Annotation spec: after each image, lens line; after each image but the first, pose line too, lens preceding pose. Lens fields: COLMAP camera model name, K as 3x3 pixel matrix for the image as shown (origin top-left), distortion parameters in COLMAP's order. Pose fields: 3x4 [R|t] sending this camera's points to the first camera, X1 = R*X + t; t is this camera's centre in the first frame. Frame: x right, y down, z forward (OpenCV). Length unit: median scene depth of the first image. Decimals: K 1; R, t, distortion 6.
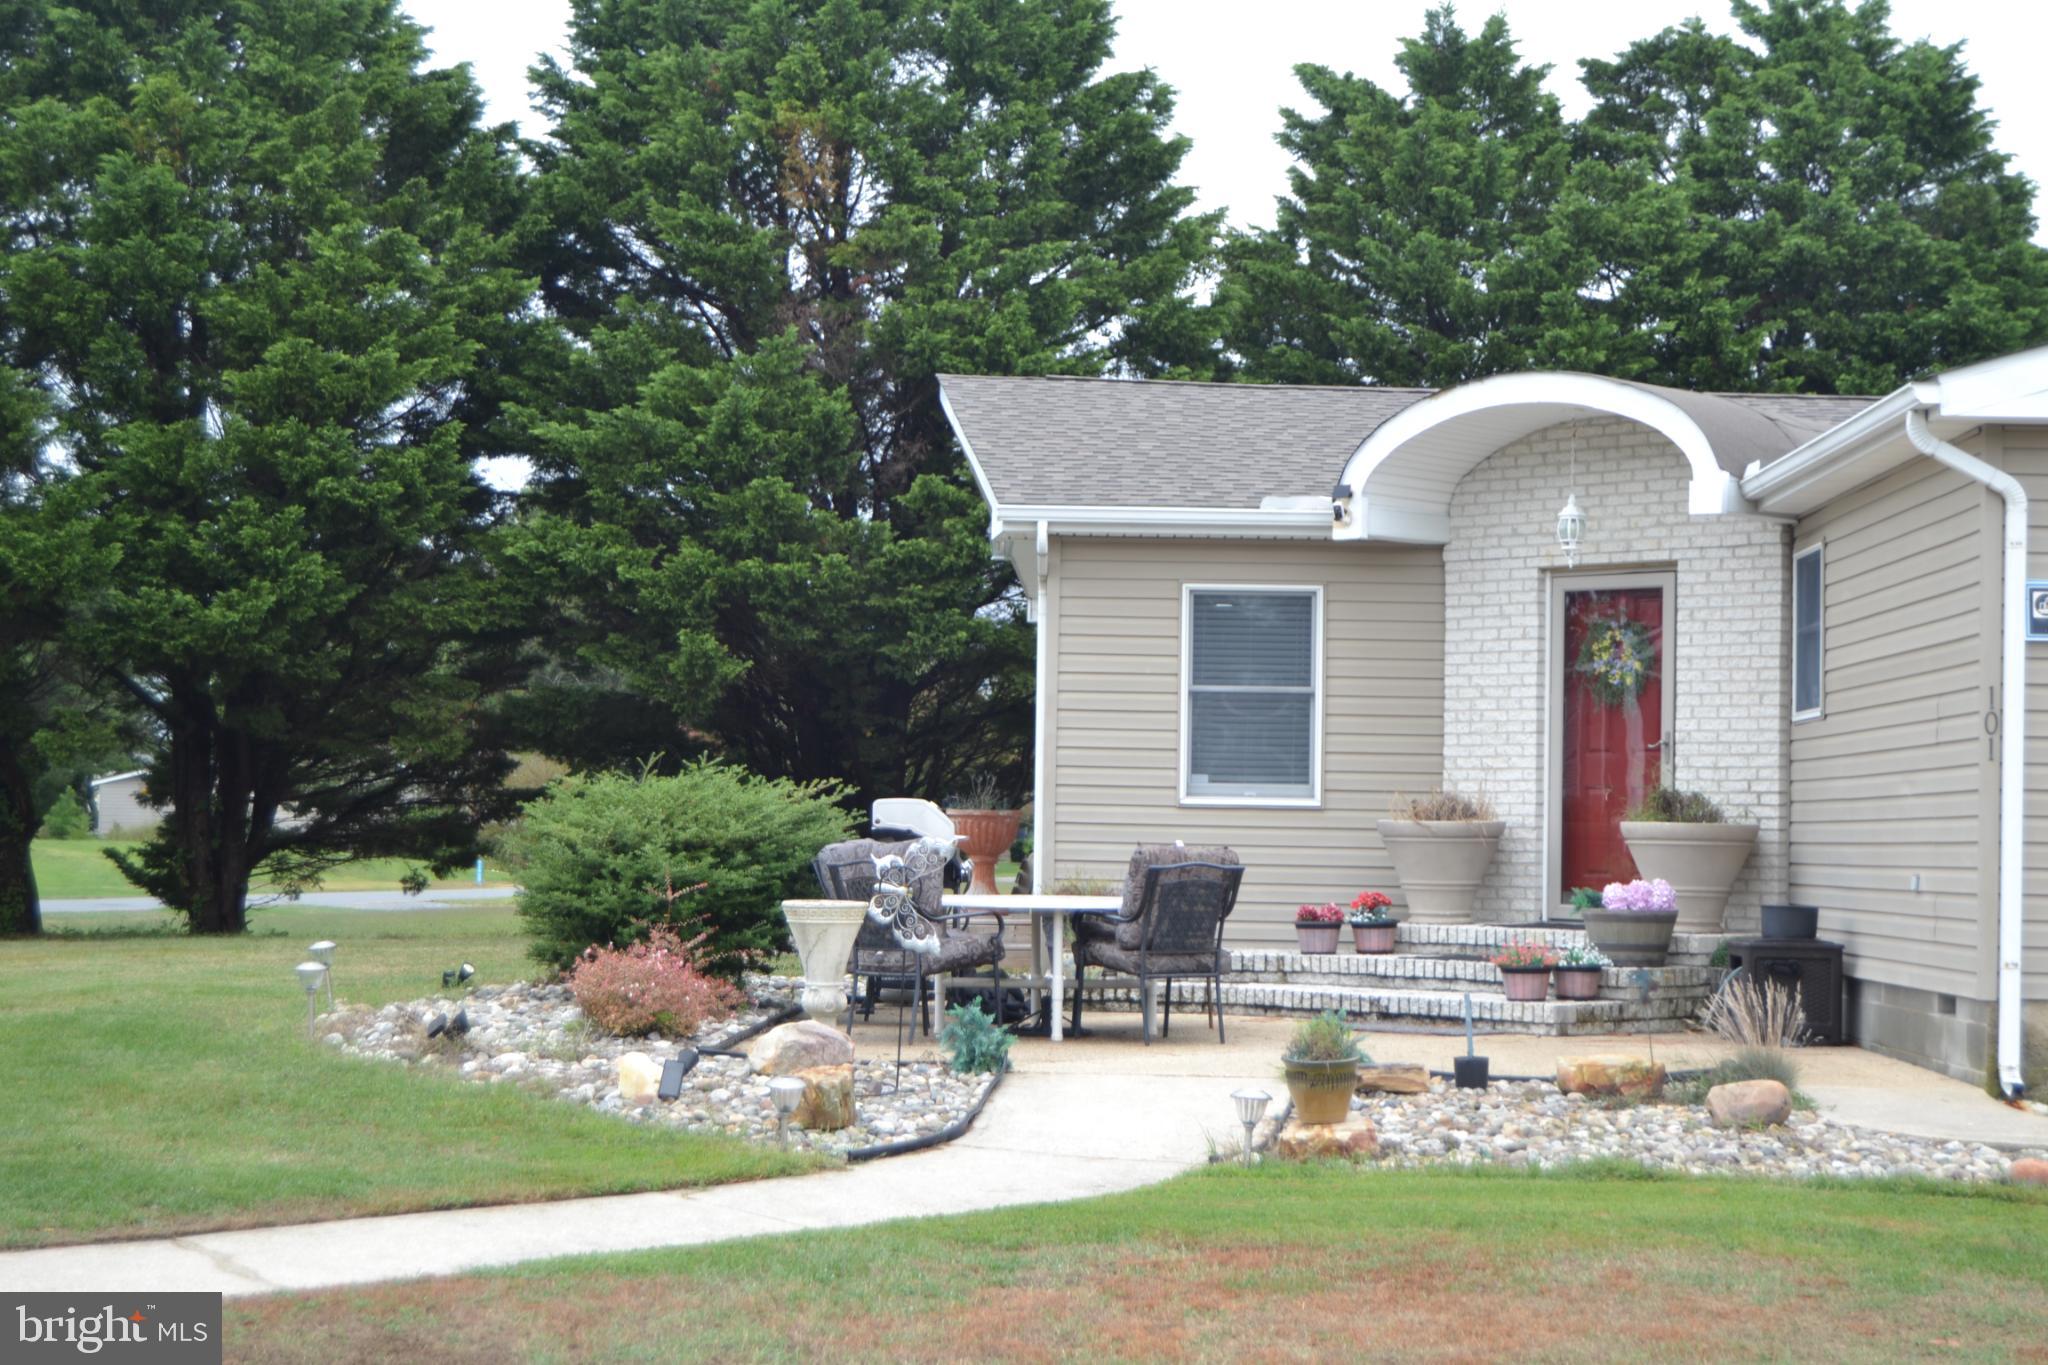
lens RADIAL K [[3705.5, 0, 1016.7], [0, 3705.5, 691.5], [0, 0, 1]] dist [-0.078751, 0.000000]
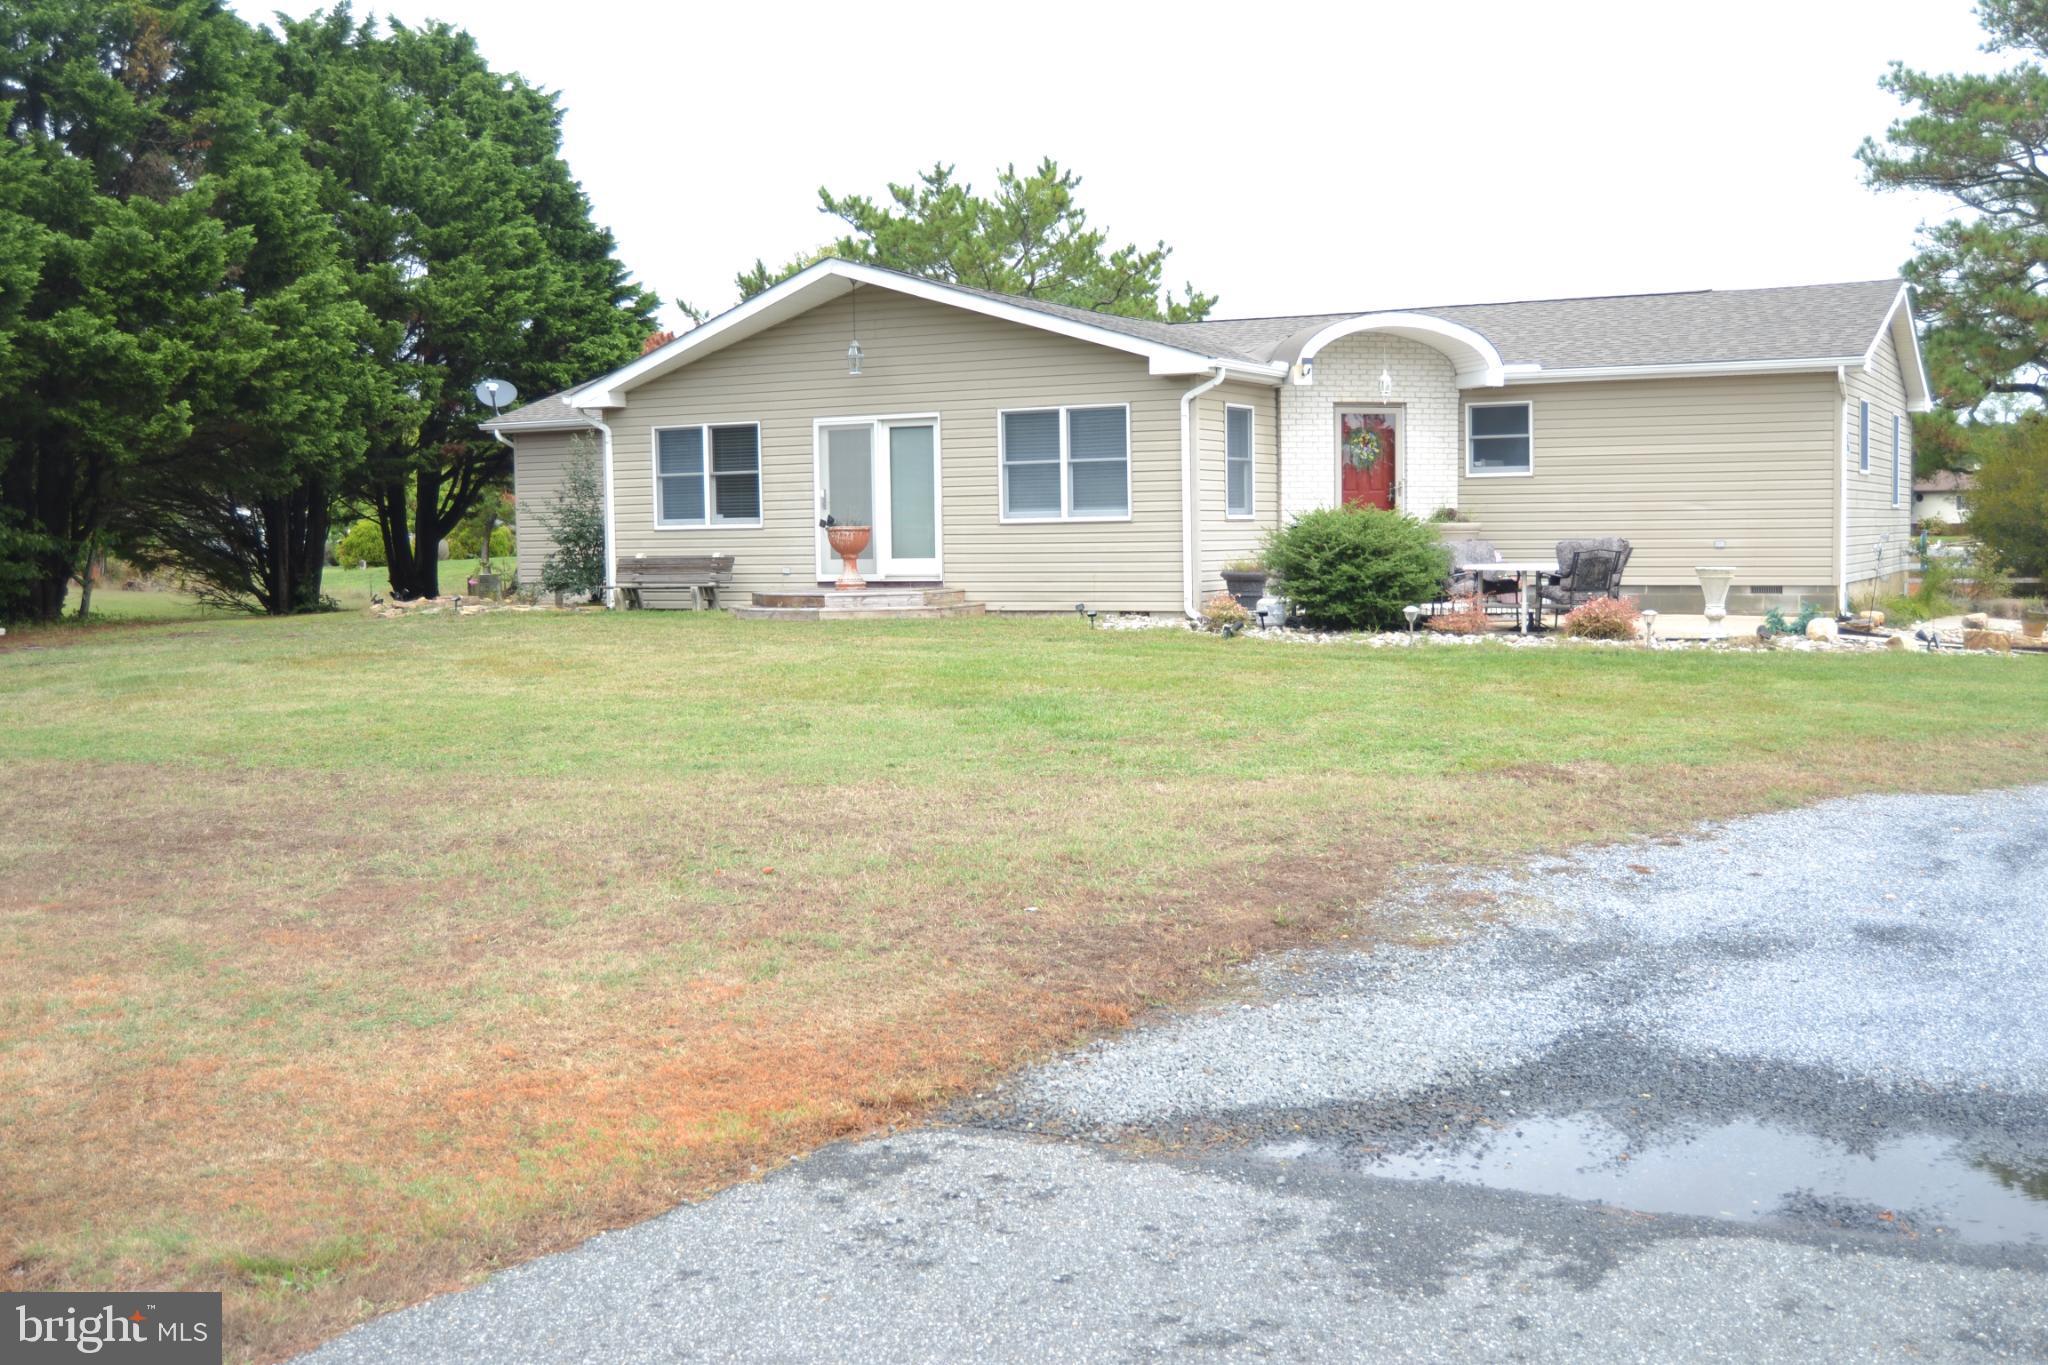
lens RADIAL K [[2125.5, 0, 1040.7], [0, 2125.5, 704.4], [0, 0, 1]] dist [-0.063940, 0.000000]
pose [[0.439637, -0.097947, 0.892819, -0.637090], [-0.015151, 0.993086, 0.116407, -0.000596], [-0.898048, -0.064704, 0.435113, 0.386064]]
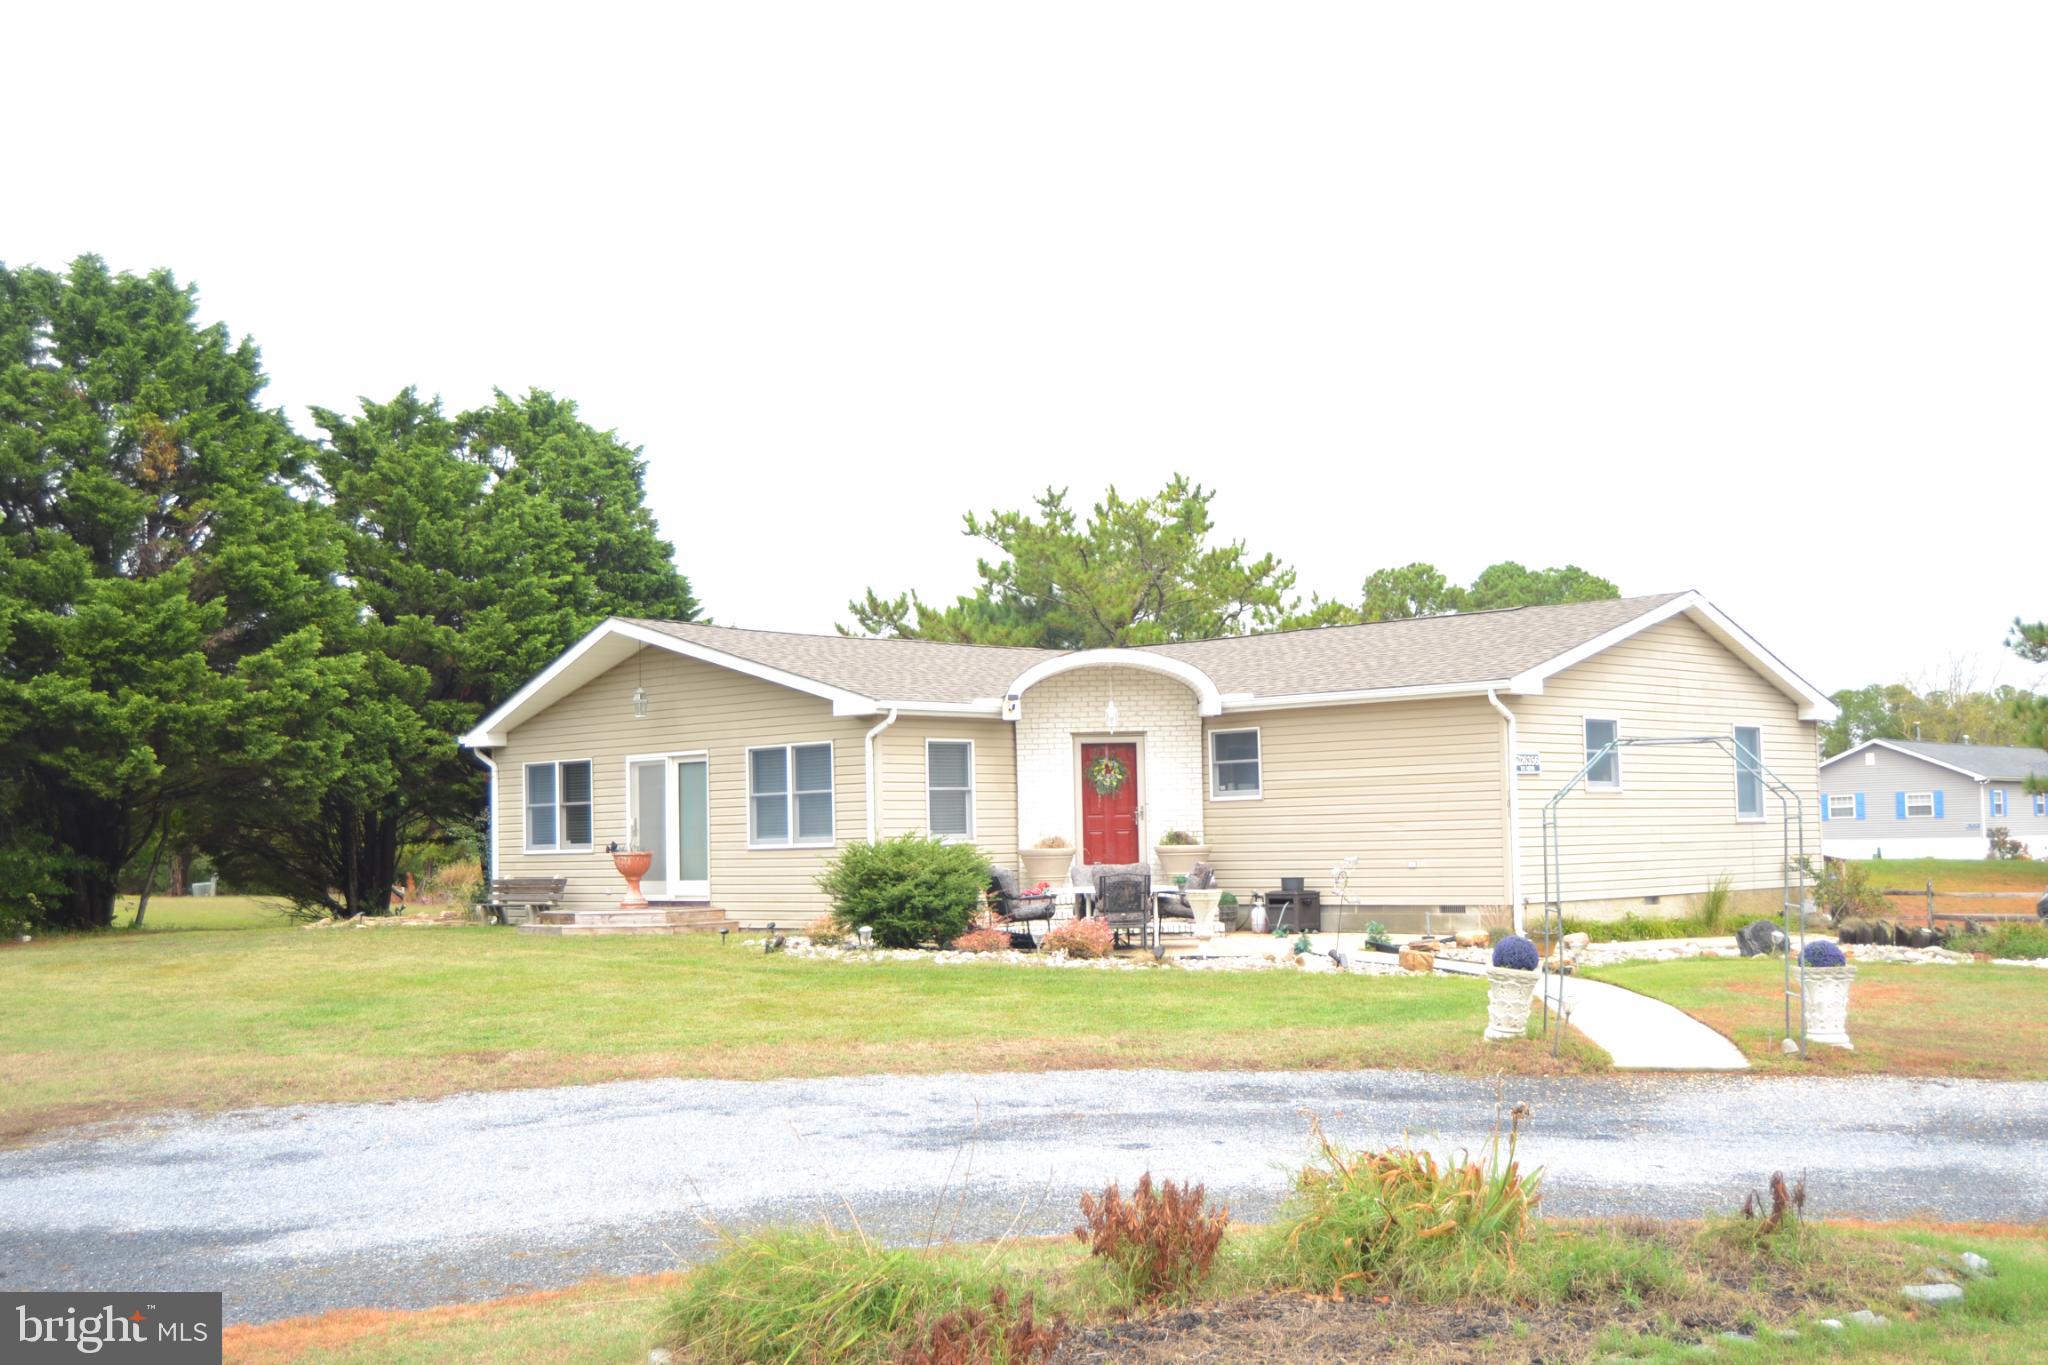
lens RADIAL K [[2375.9, 0, 1033.1], [0, 2375.9, 685.1], [0, 0, 1]] dist [-0.063215, 0.000000]
pose [[0.665712, 0.017834, 0.745996, -0.588388], [0.001937, 0.999670, -0.025627, -0.016056], [-0.746207, 0.018505, 0.665457, 0.041441]]
